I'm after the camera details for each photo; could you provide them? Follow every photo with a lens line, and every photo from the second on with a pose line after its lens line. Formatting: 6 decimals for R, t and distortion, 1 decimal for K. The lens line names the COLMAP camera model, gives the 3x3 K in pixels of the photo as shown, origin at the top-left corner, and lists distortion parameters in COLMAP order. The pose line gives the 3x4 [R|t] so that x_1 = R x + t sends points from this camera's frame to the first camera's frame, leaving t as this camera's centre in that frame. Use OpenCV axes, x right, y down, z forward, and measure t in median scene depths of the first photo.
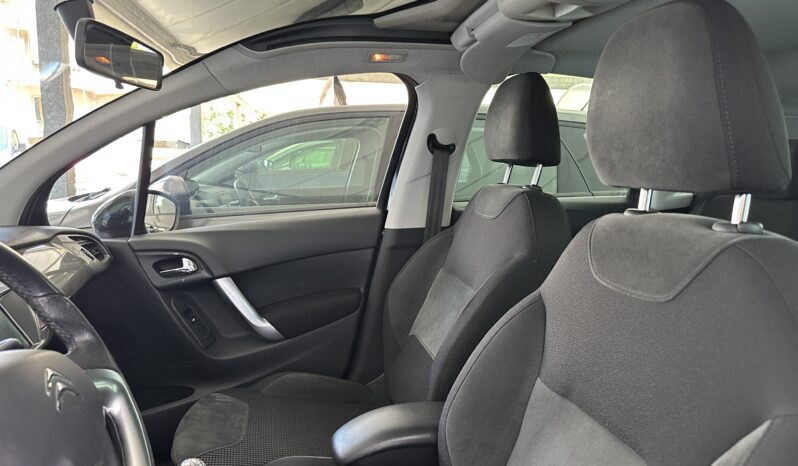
lens RADIAL K [[615.4, 0, 401.1], [0, 615.4, 235.9], [0, 0, 1]] dist [0.226299, -0.280235]
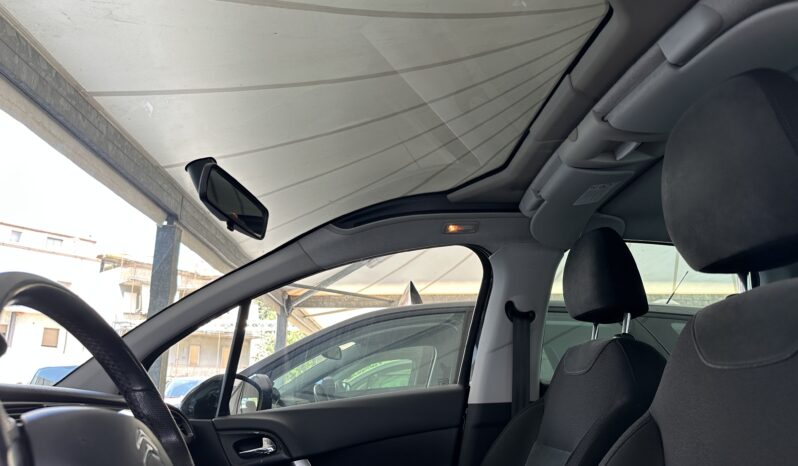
lens RADIAL K [[615.4, 0, 401.1], [0, 615.4, 235.9], [0, 0, 1]] dist [0.226299, -0.280235]
pose [[0.992443, -0.062130, -0.105810, -0.011808], [0.015439, 0.918707, -0.394639, 0.137187], [0.121728, 0.390023, 0.912724, 0.014143]]
